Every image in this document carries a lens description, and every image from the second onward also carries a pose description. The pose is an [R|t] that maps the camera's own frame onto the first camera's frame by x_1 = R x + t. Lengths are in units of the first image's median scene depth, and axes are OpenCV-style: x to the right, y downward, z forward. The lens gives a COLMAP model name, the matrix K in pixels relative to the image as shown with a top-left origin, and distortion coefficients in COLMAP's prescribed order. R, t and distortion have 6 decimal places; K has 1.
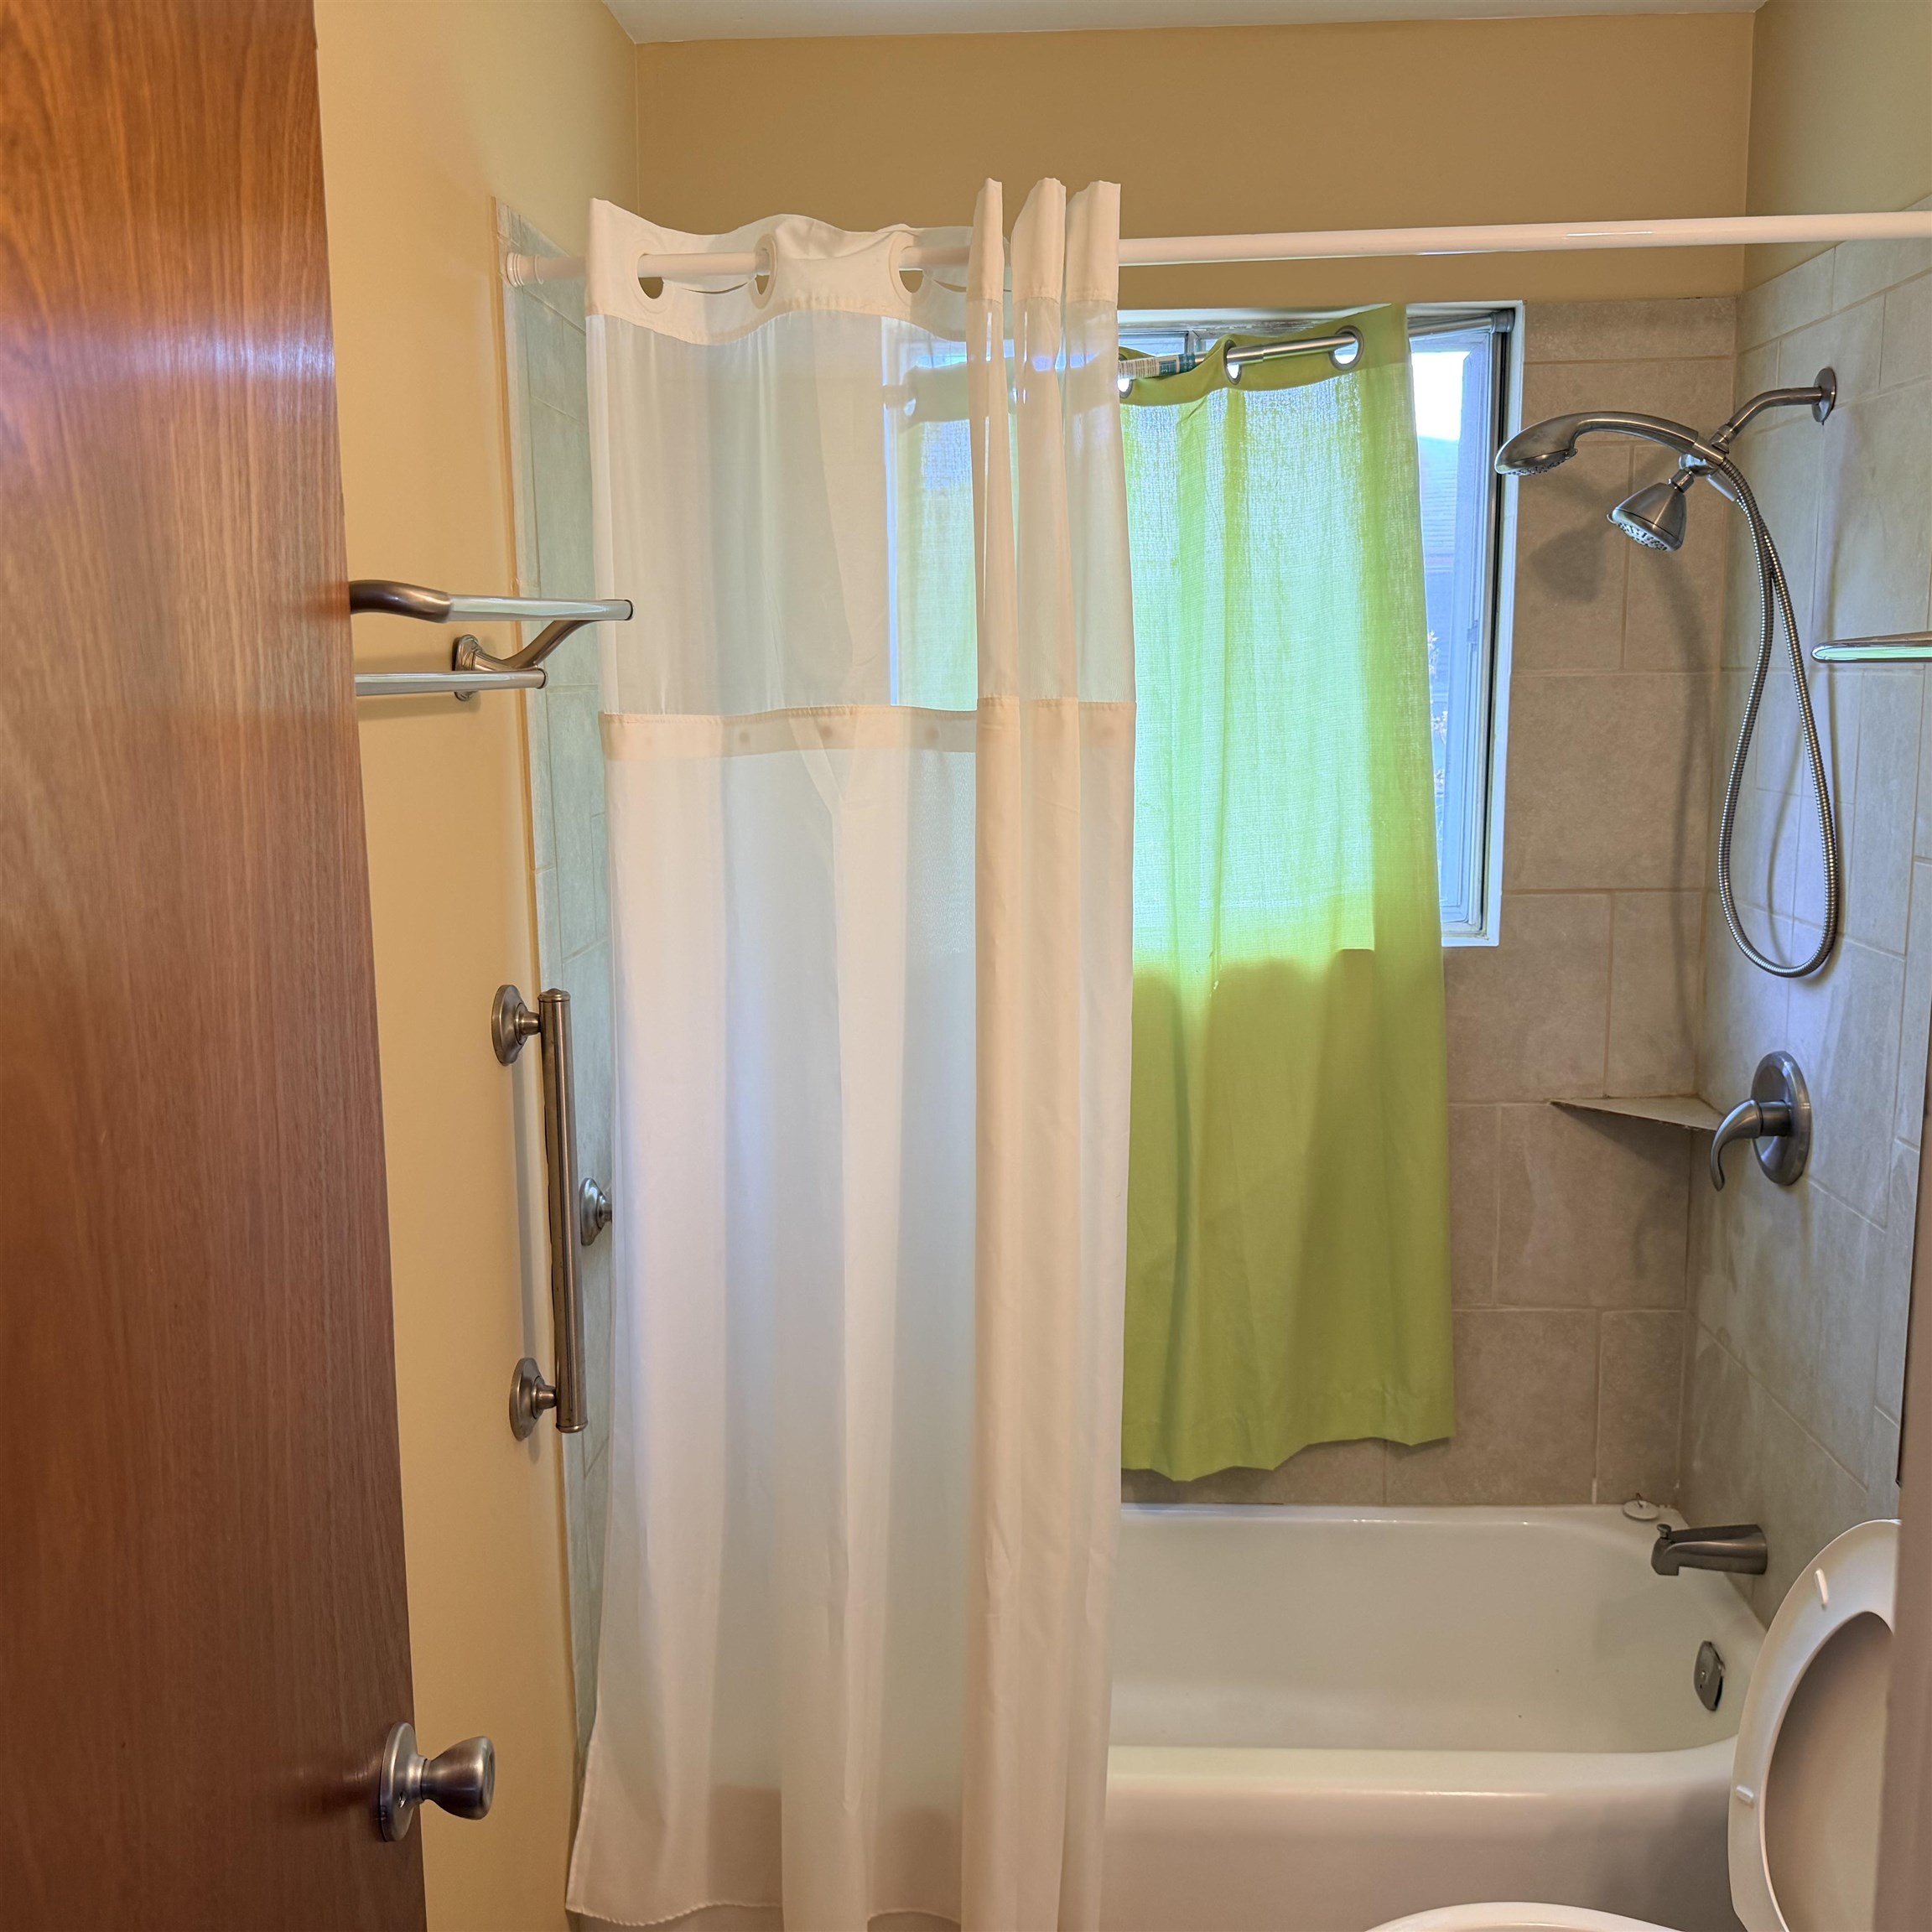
lens RADIAL K [[1786.4, 0, 955.5], [0, 1786.4, 951.3], [0, 0, 1]] dist [0.161606, -0.286614]
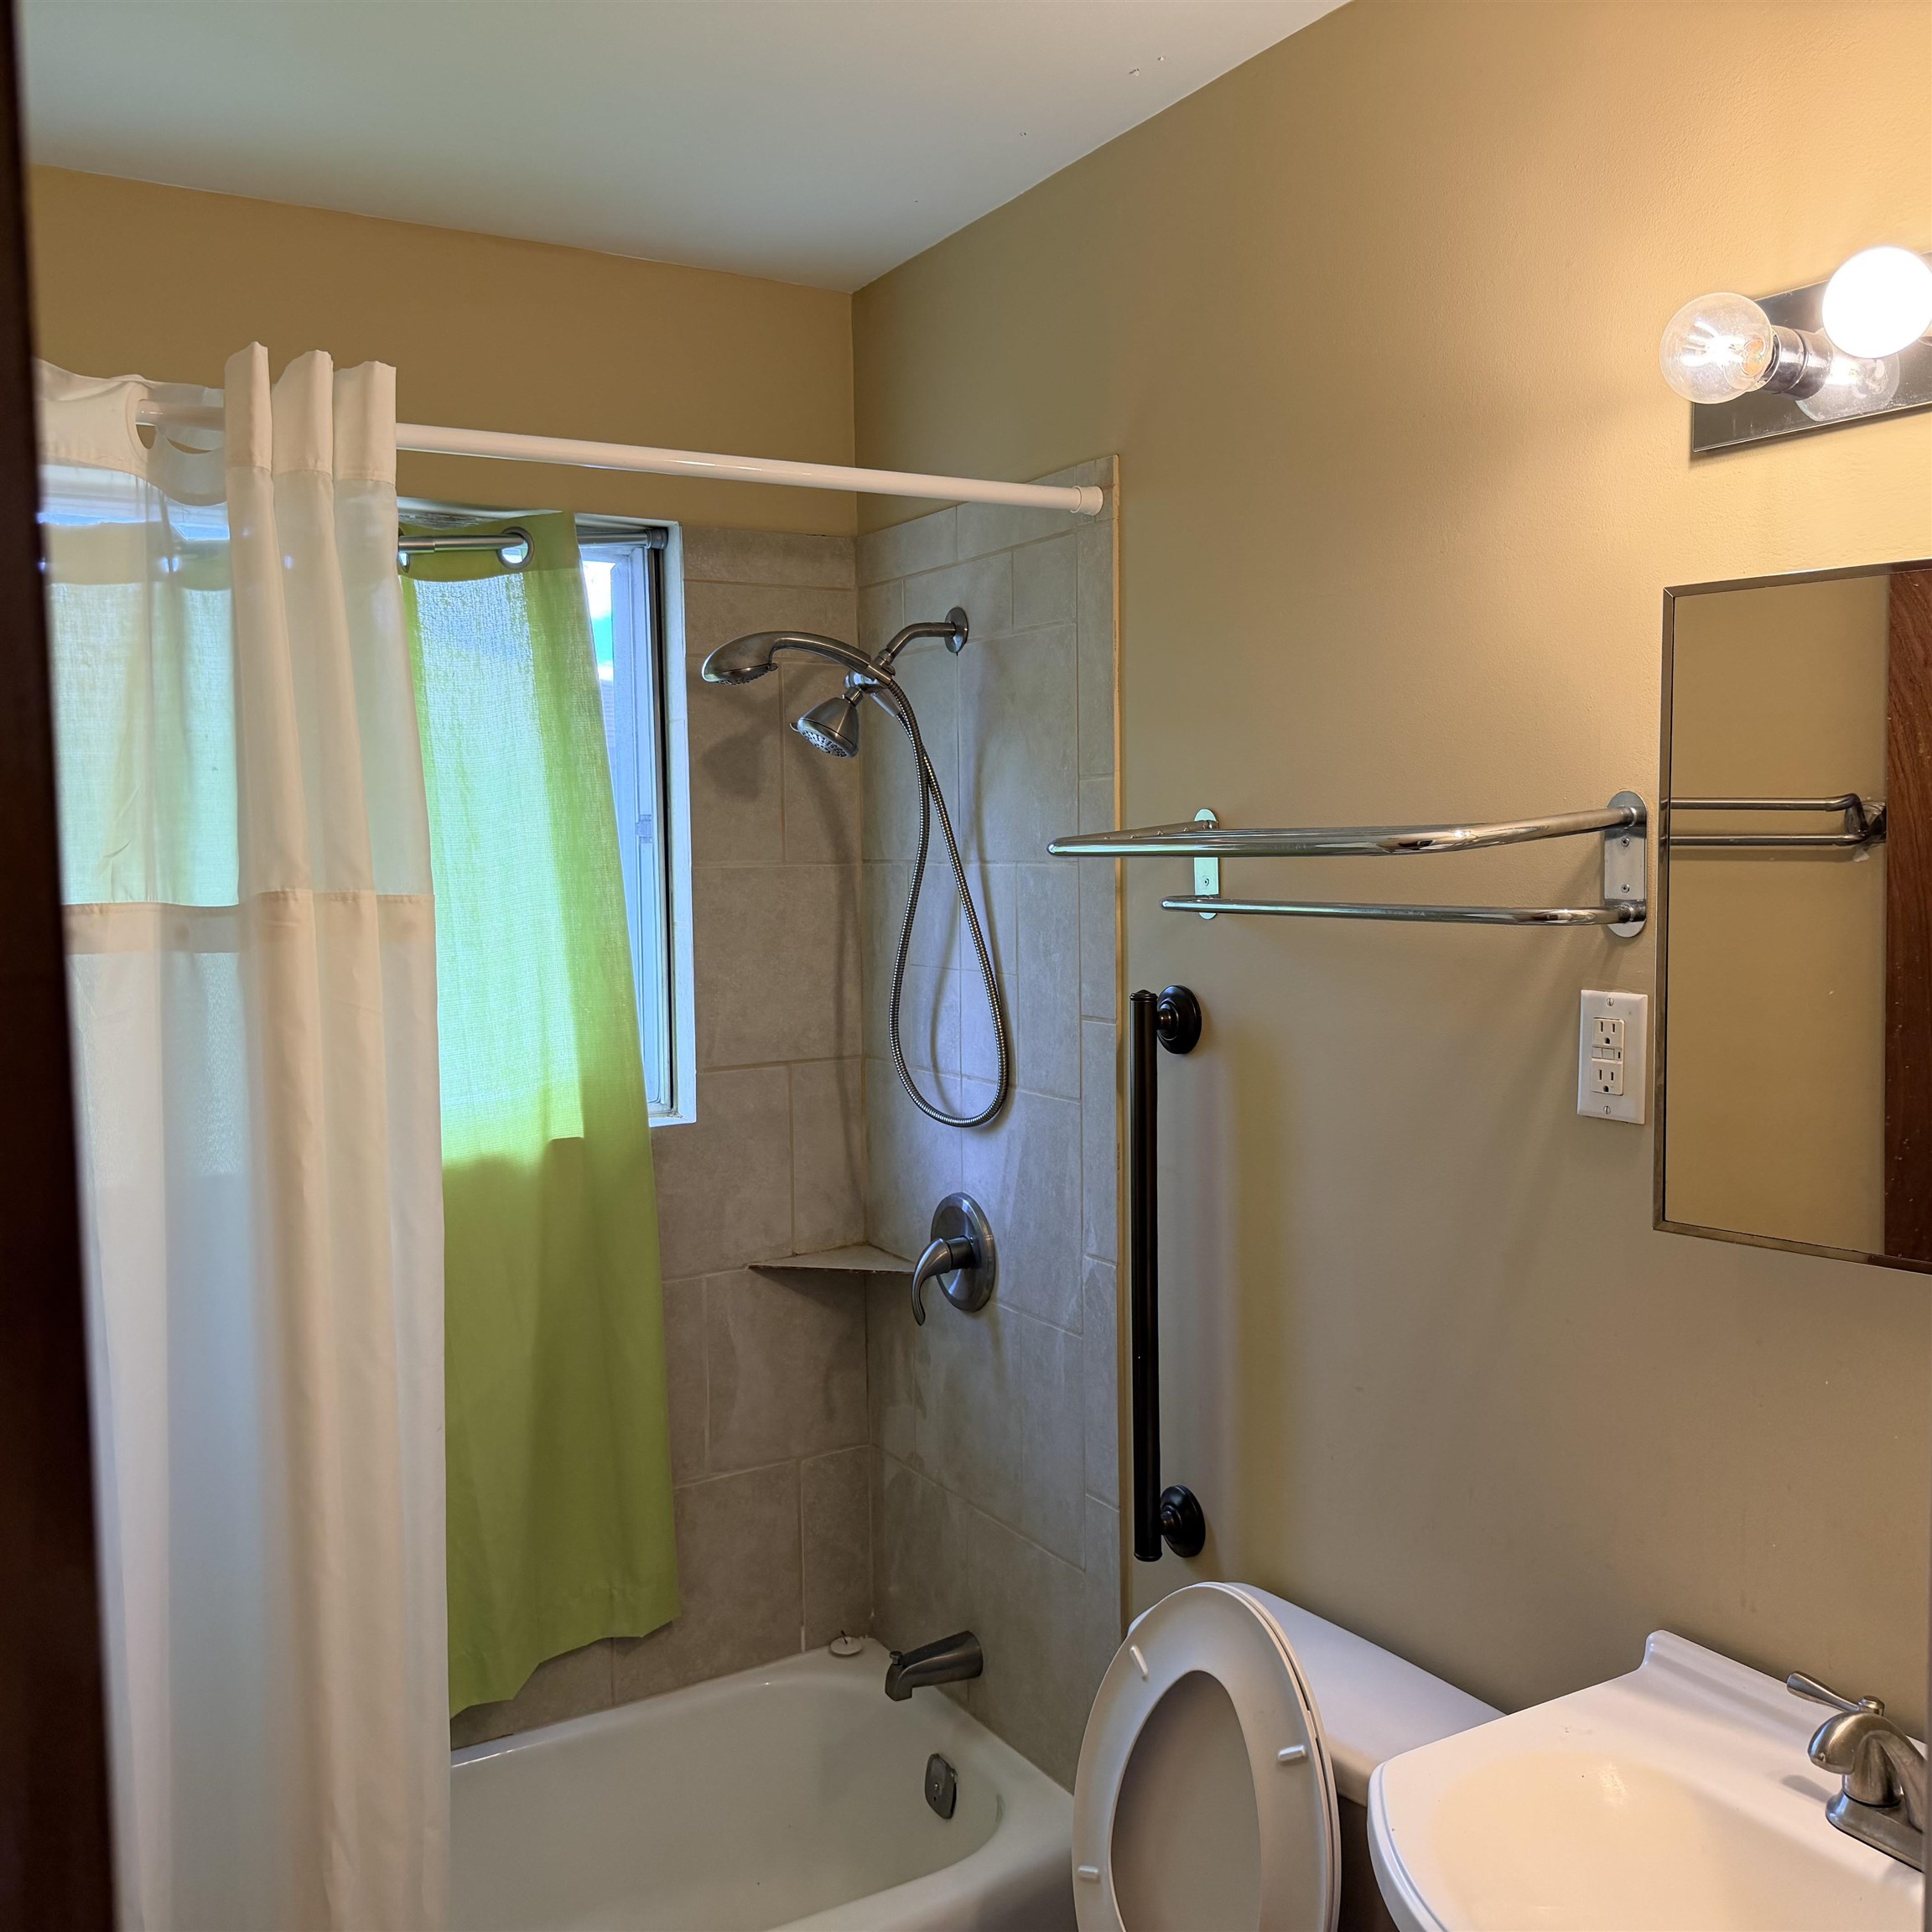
lens RADIAL K [[1817.3, 0, 888.1], [0, 1817.3, 982.0], [0, 0, 1]] dist [0.218756, -0.506782]
pose [[0.843169, -0.042663, 0.535954, -0.174117], [0.088911, 0.994186, -0.060736, -0.010012], [-0.530247, 0.098863, 0.842060, 0.046374]]
